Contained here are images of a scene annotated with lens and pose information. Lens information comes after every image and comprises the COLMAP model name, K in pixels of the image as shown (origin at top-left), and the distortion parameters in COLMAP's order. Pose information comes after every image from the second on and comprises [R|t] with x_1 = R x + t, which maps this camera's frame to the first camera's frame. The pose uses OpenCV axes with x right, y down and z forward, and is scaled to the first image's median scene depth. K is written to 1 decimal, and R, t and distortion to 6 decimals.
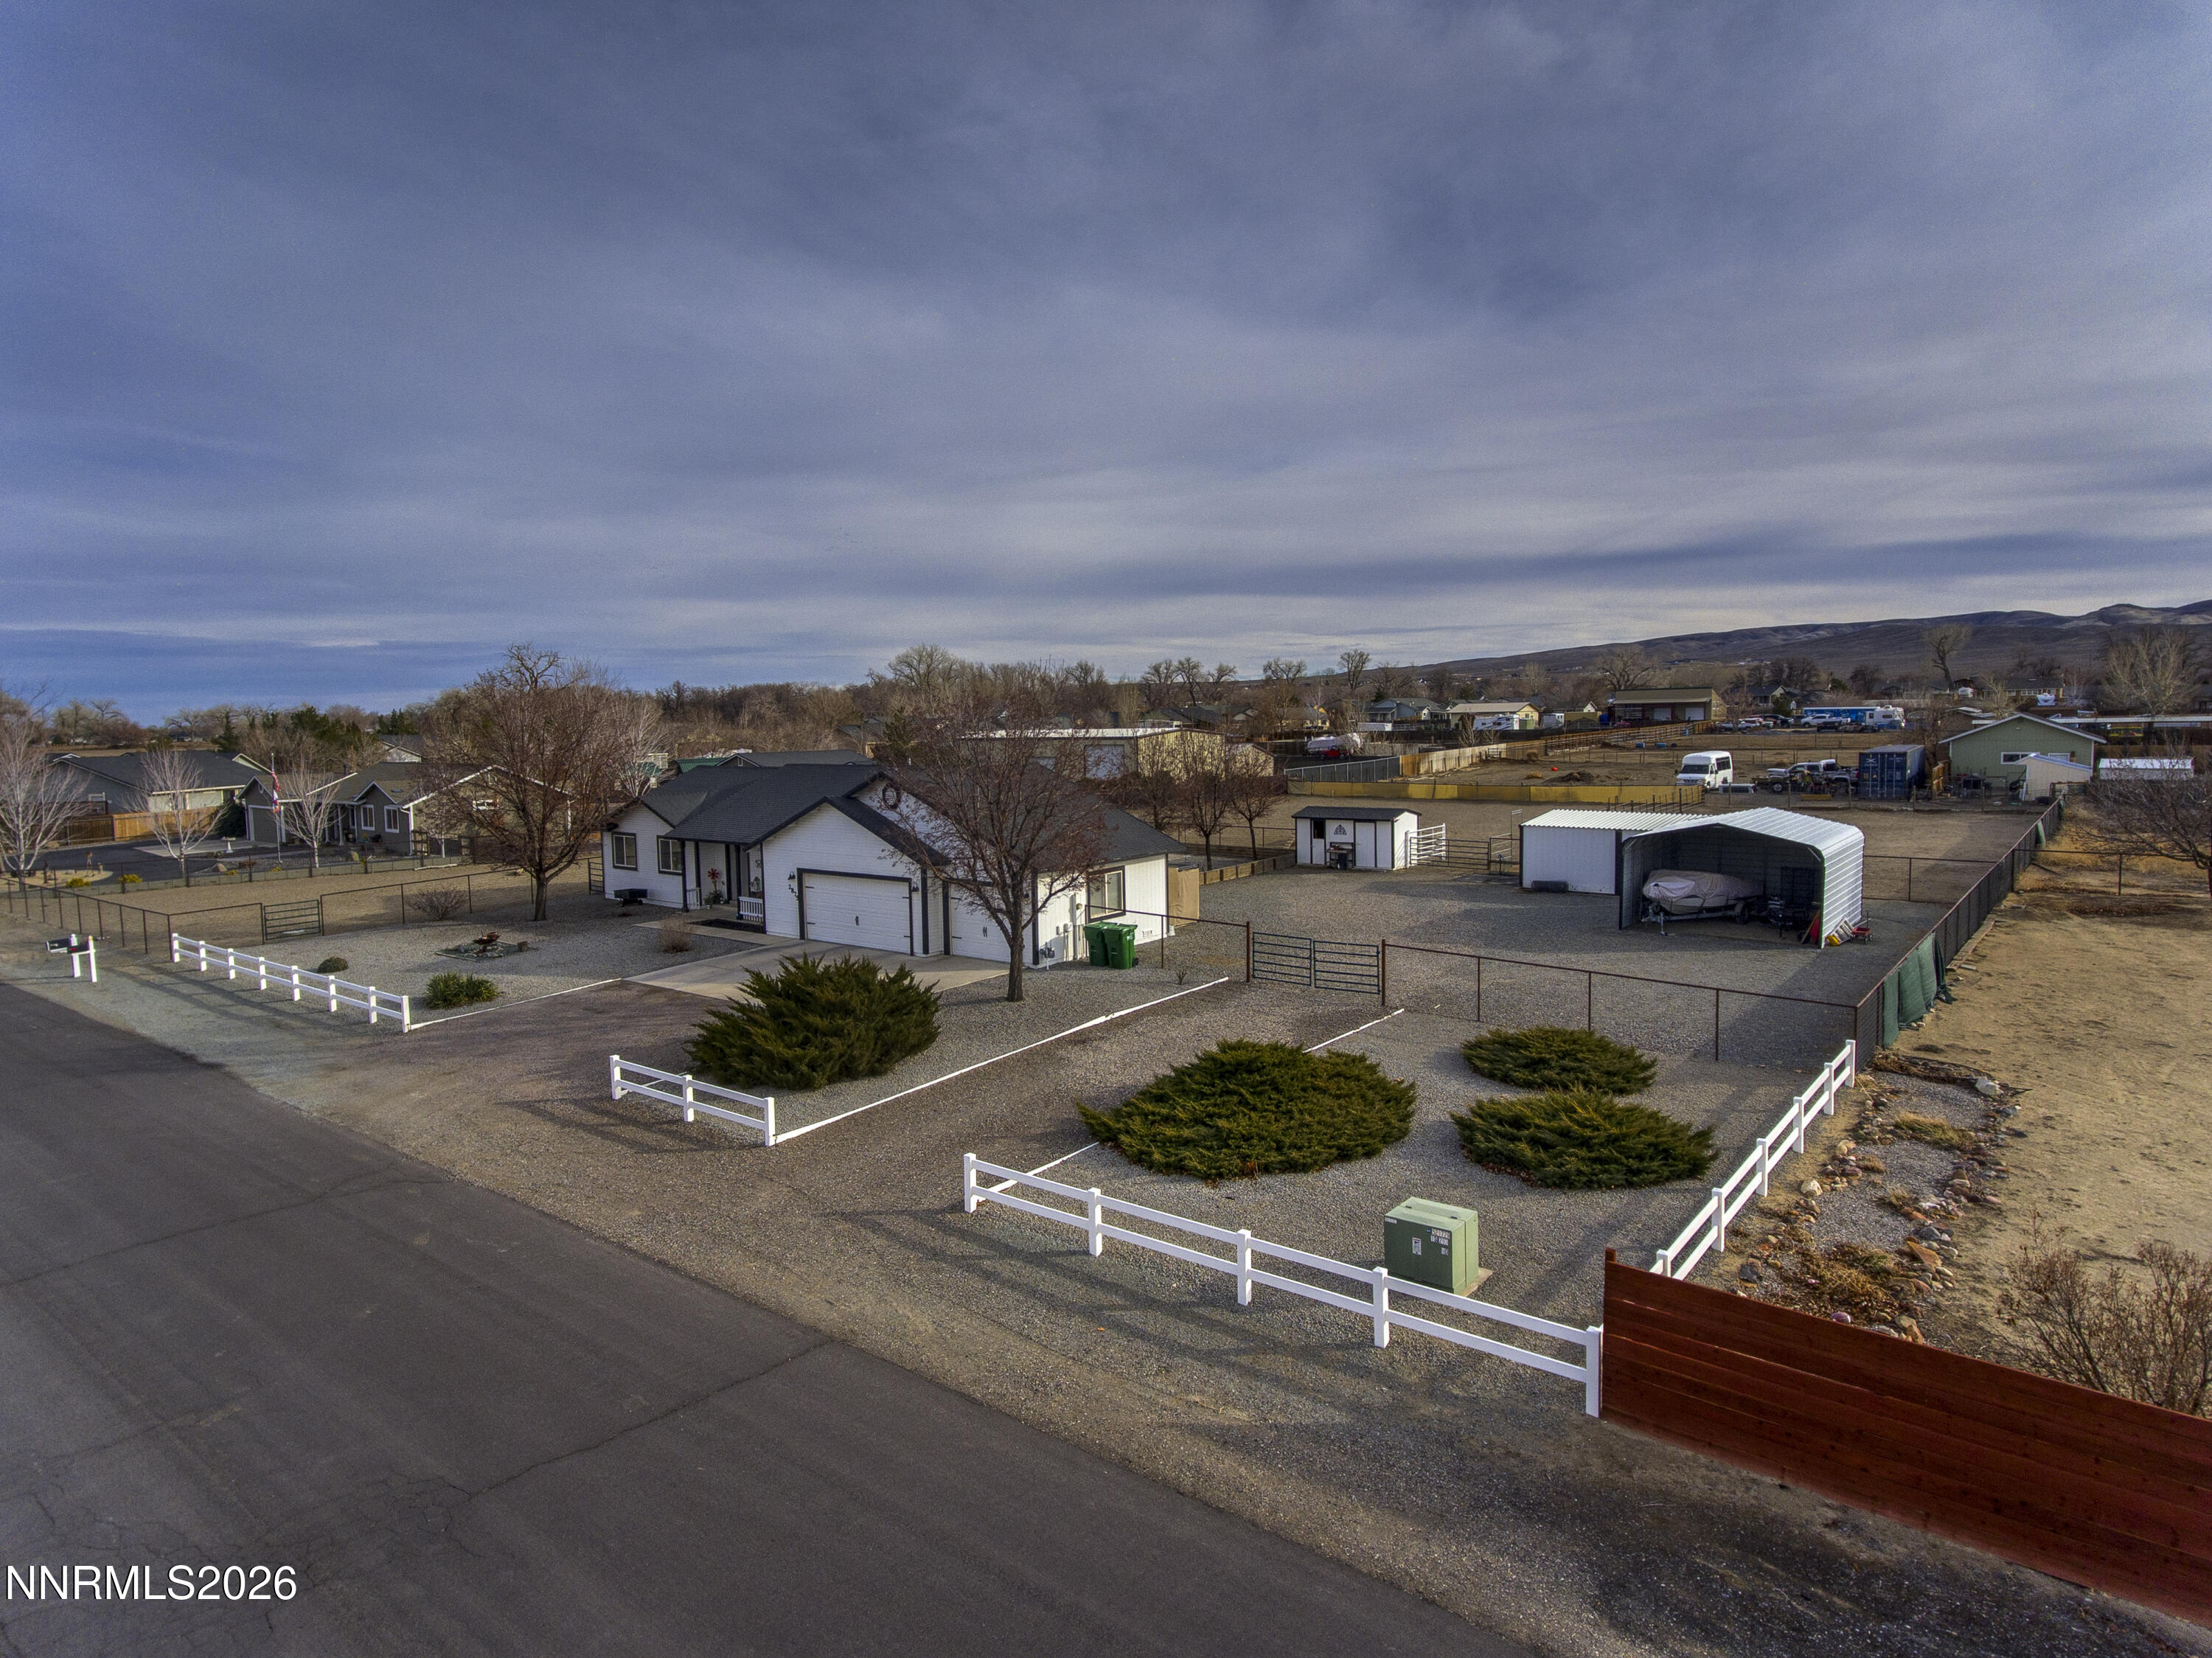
lens RADIAL K [[1285.0, 0, 1035.0], [0, 1285.0, 794.7], [0, 0, 1]] dist [0.021454, 0.000255]
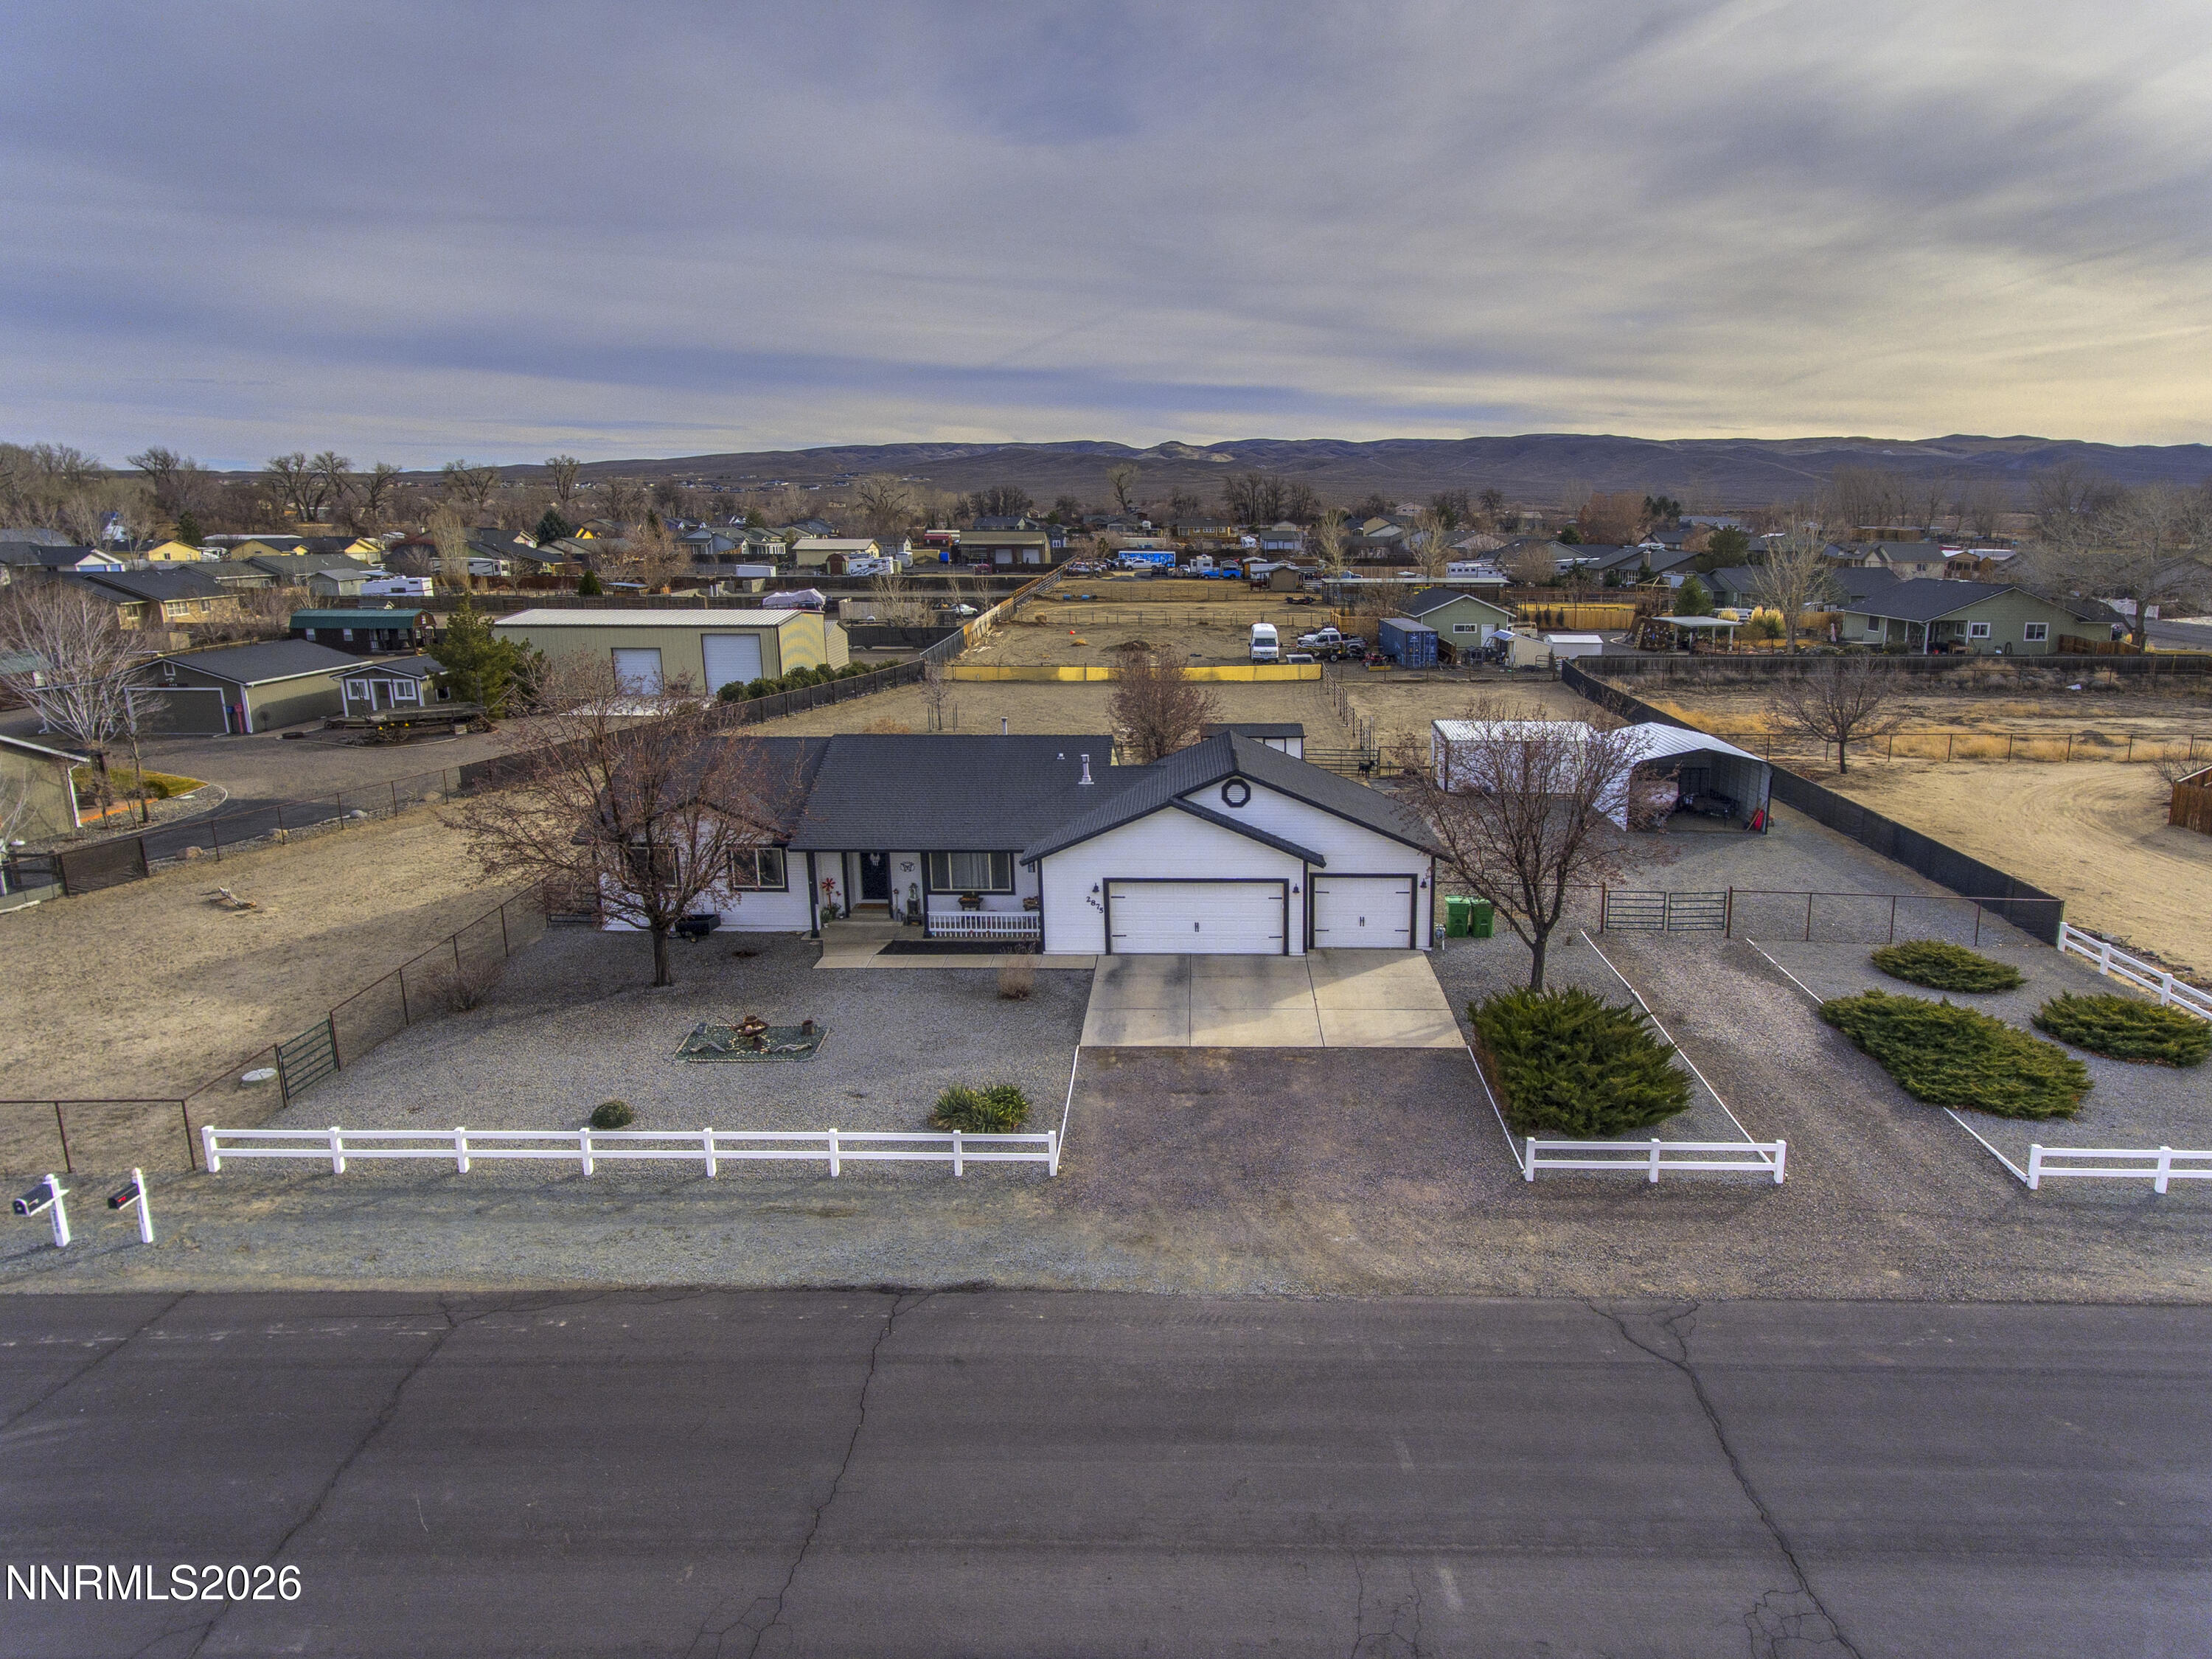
lens RADIAL K [[1345.8, 0, 1142.2], [0, 1345.8, 794.4], [0, 0, 1]] dist [0.017881, 0.002090]
pose [[0.778567, -0.110839, 0.617696, -0.811275], [0.025406, 0.989039, 0.145451, -0.151100], [-0.627047, -0.097550, 0.772849, 0.285538]]
